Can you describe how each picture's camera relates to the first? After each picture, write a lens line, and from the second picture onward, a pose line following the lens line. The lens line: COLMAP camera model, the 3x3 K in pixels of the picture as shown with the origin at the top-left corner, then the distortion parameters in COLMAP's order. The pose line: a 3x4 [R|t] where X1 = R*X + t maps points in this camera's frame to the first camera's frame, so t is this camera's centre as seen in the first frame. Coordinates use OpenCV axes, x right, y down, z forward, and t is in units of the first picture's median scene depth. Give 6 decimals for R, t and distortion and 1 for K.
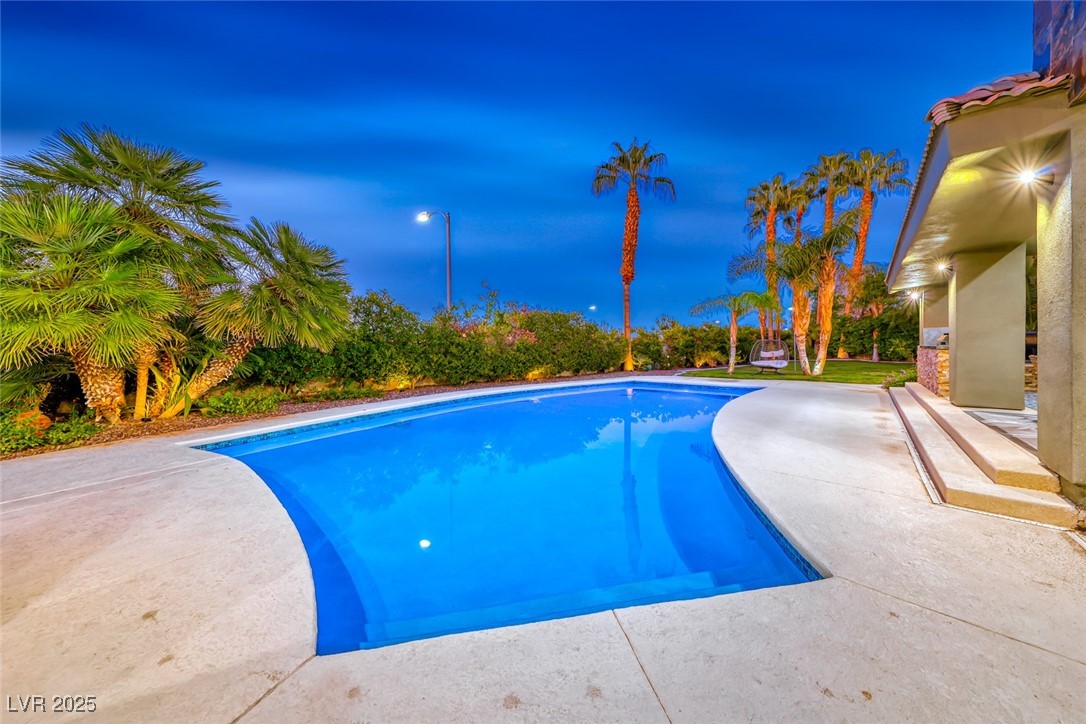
lens RADIAL K [[378.0, 0, 536.1], [0, 378.0, 352.3], [0, 0, 1]] dist [0.001929, 0.000073]
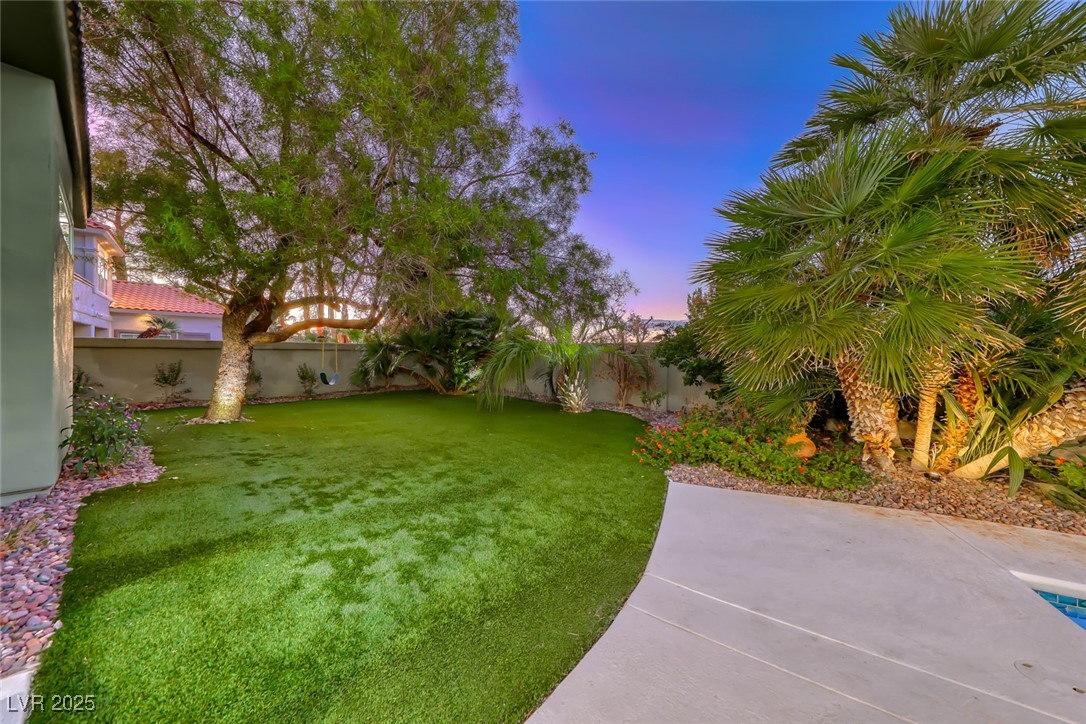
lens RADIAL K [[378.0, 0, 536.1], [0, 378.0, 352.3], [0, 0, 1]] dist [0.001929, 0.000073]
pose [[0.007371, 0.003602, -0.999966, -0.441910], [-0.025498, 0.999669, 0.003413, -0.011726], [0.999648, 0.025472, 0.007461, 0.363969]]
